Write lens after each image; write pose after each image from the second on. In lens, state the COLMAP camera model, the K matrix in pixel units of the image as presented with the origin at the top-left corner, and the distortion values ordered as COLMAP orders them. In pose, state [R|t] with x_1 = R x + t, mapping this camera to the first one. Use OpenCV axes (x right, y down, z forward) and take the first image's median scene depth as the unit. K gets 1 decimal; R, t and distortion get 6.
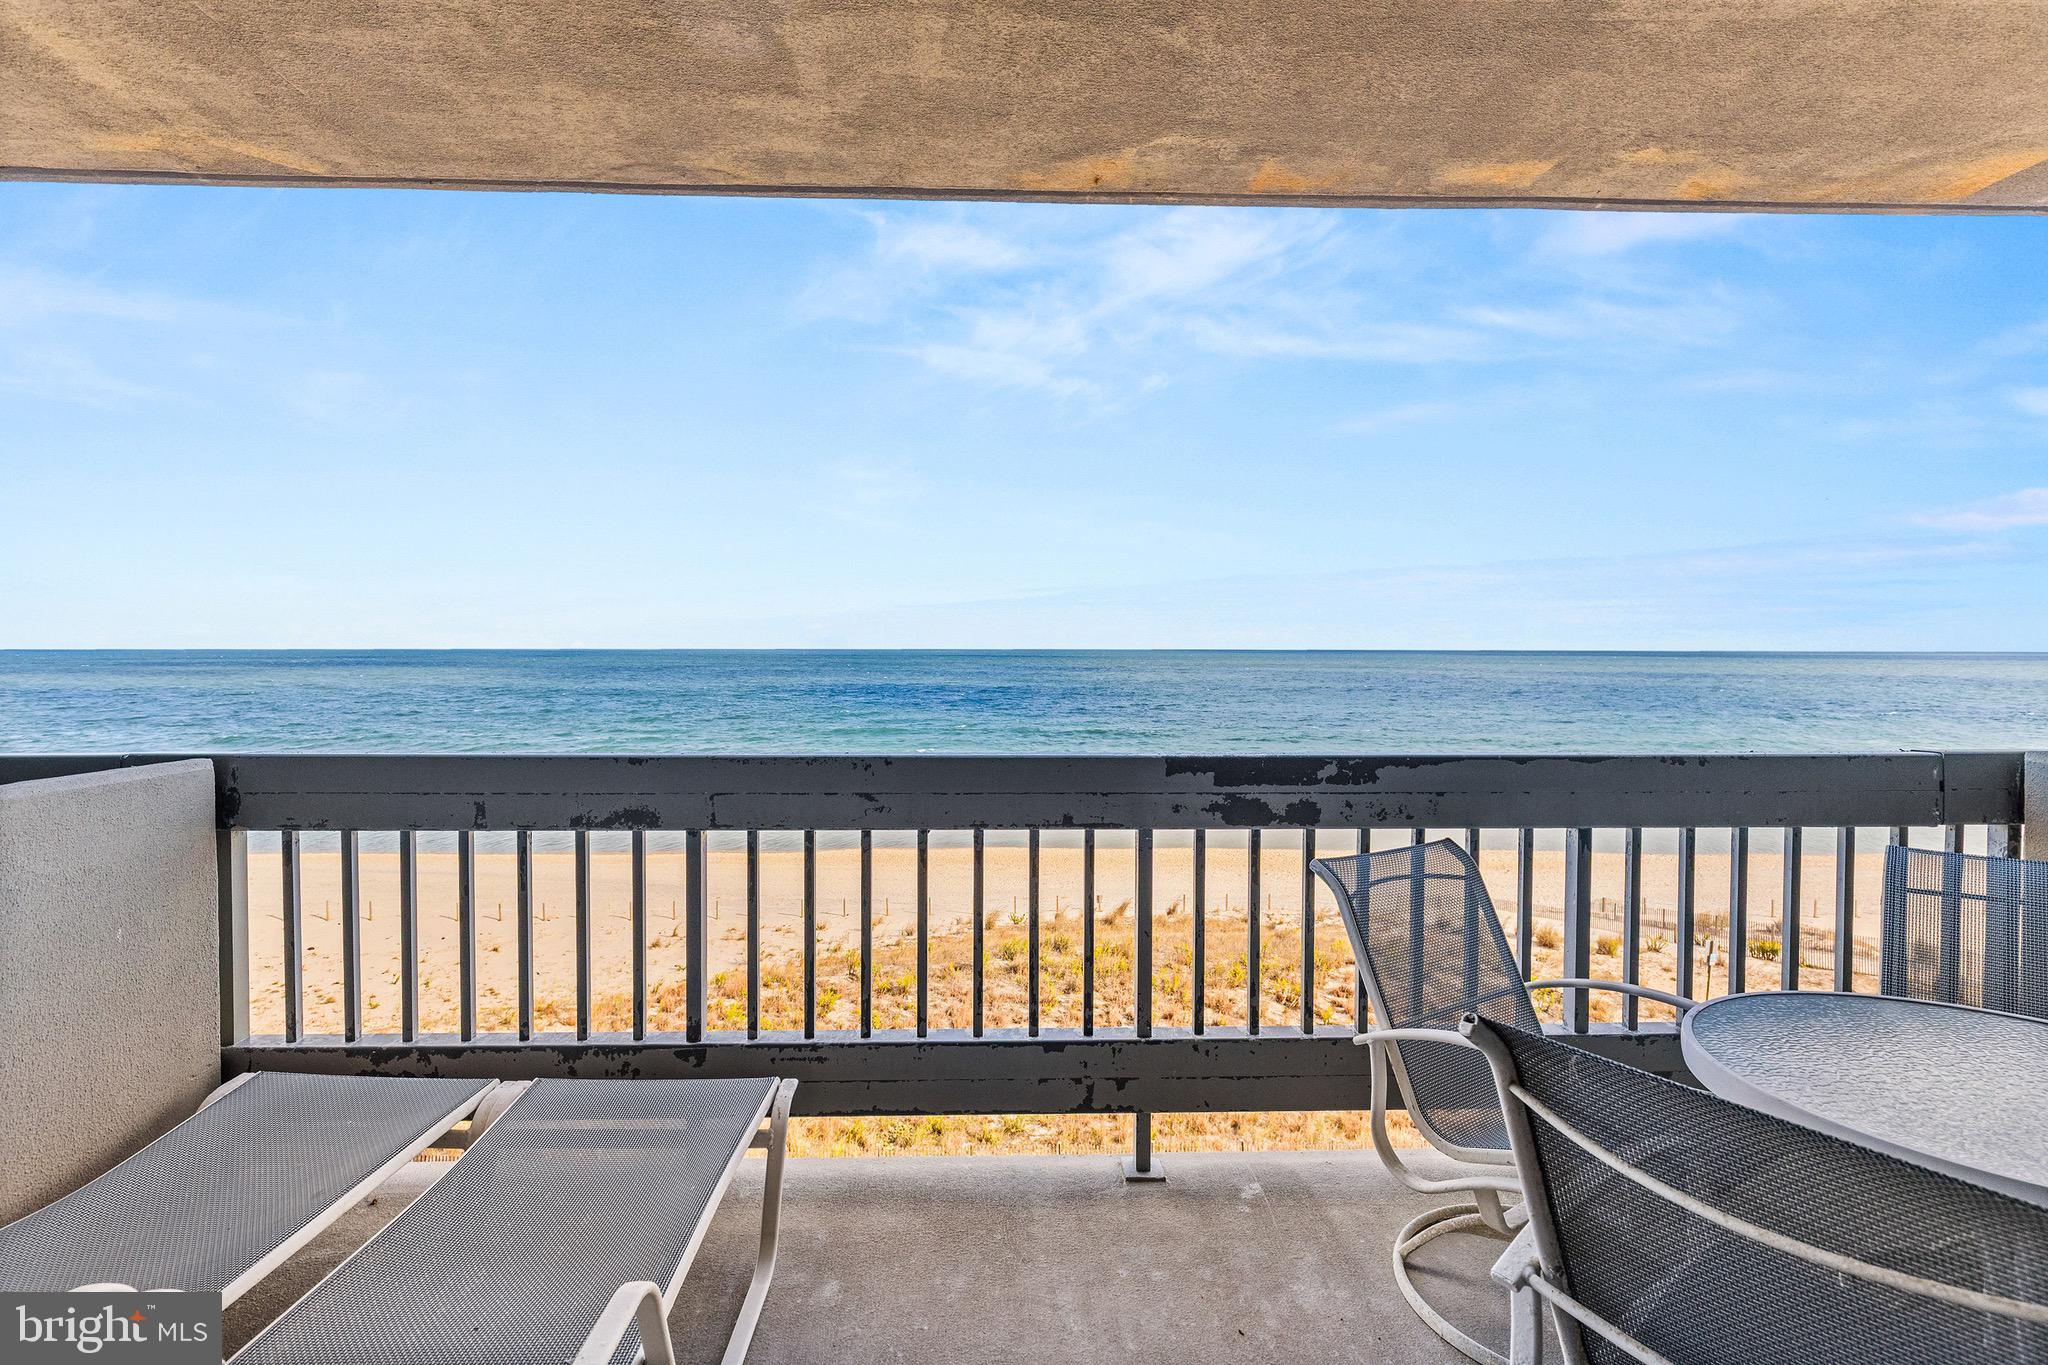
lens RADIAL K [[915.1, 0, 1019.3], [0, 915.1, 678.4], [0, 0, 1]] dist [0.003326, 0.000118]
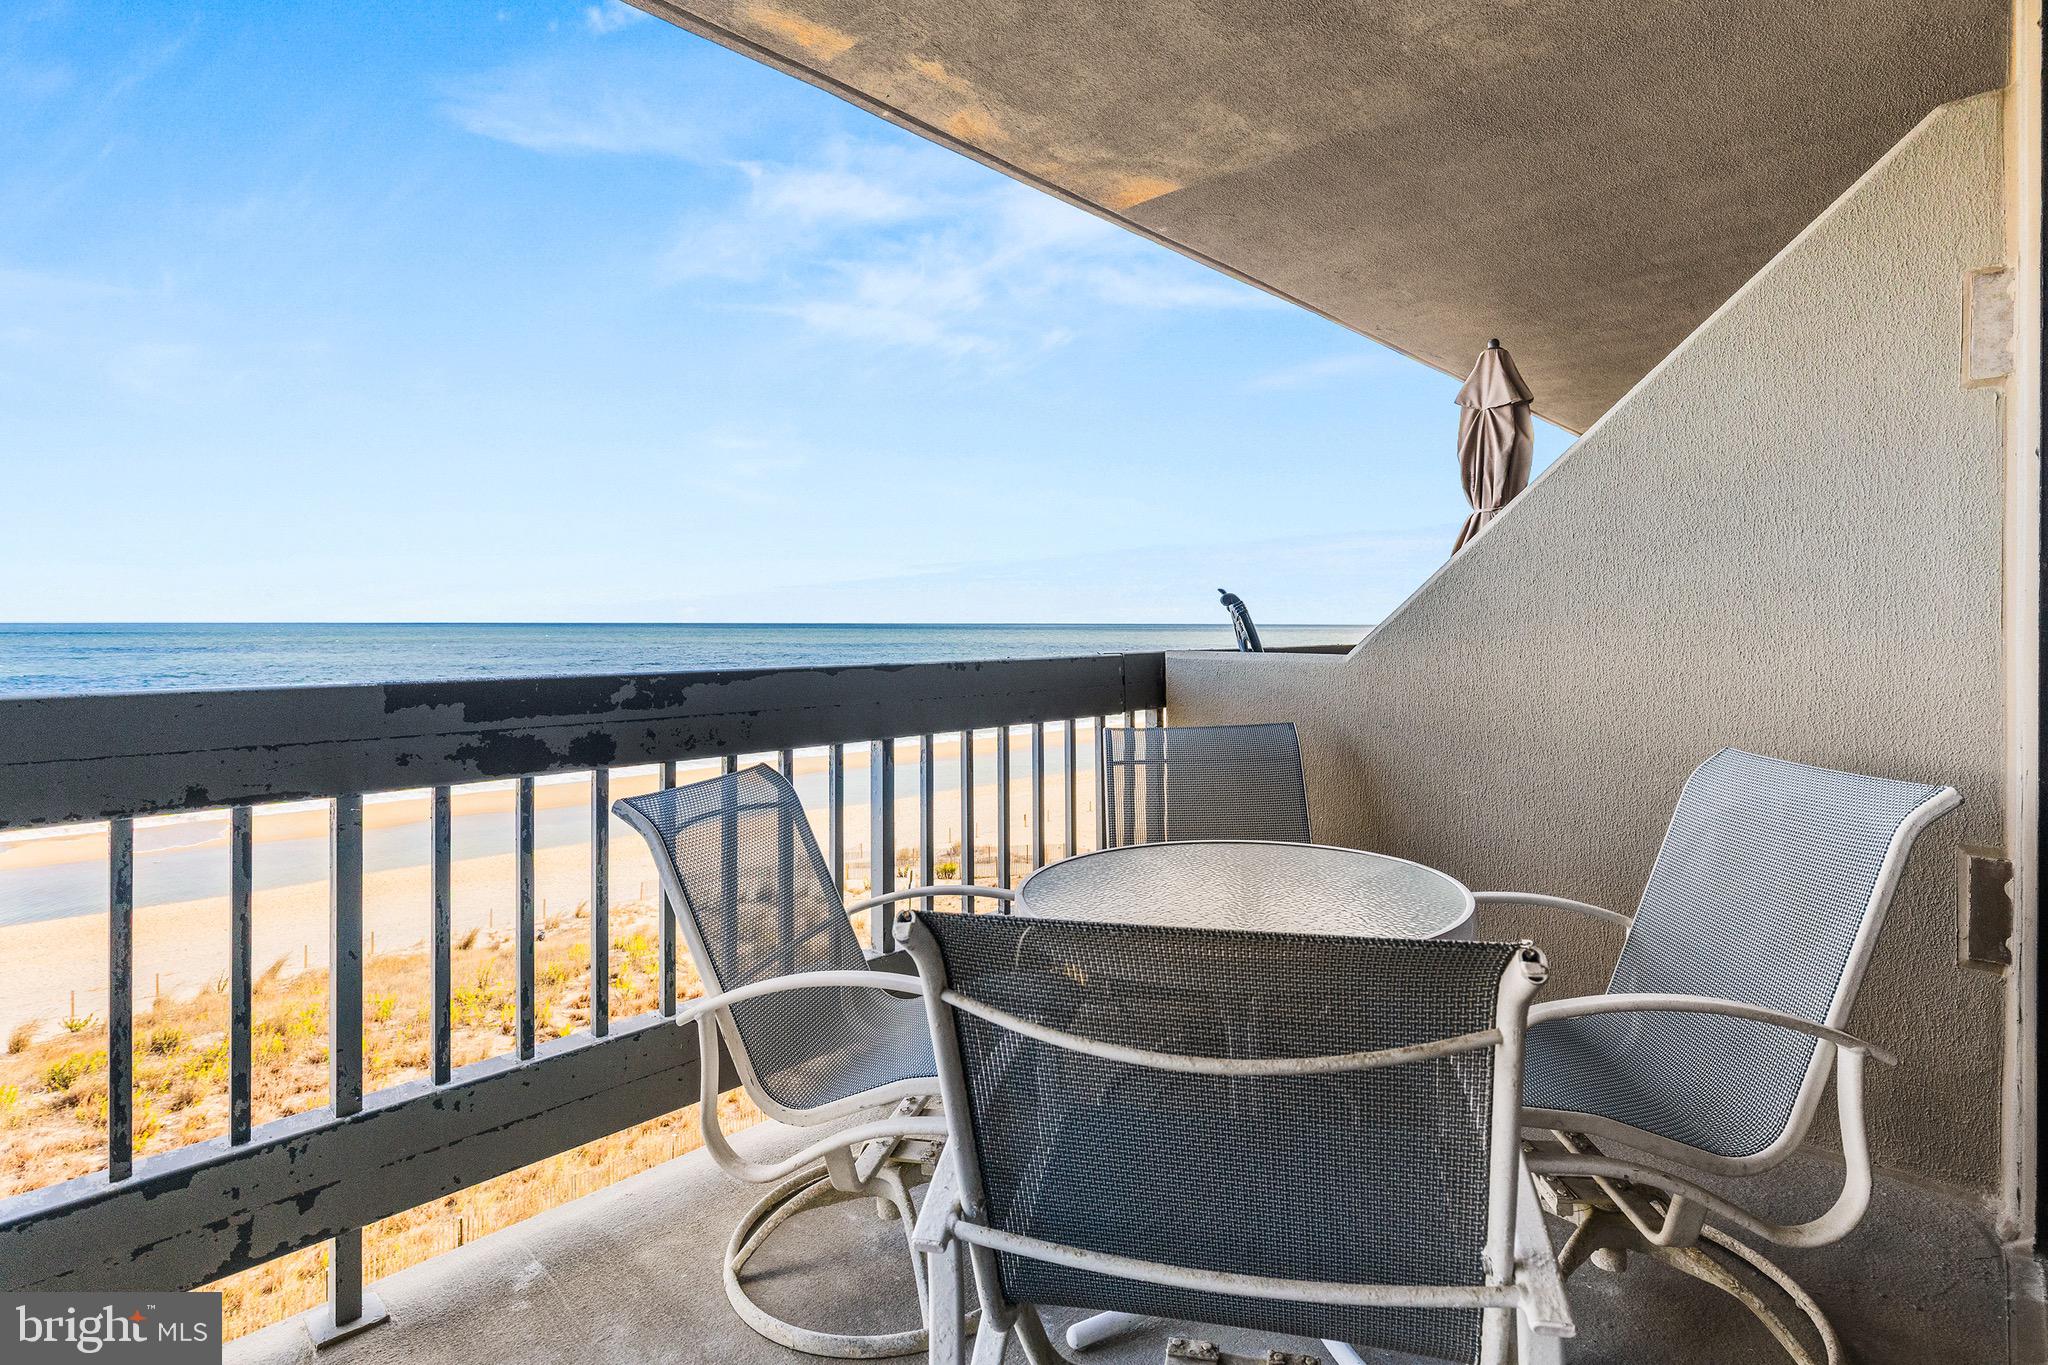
lens RADIAL K [[985.4, 0, 1022.8], [0, 985.4, 619.3], [0, 0, 1]] dist [-0.001266, 0.000851]
pose [[0.722870, -0.001479, 0.690983, -0.001563], [0.022291, 0.999527, -0.021180, 0.063581], [-0.690625, 0.030713, 0.722561, 0.147356]]
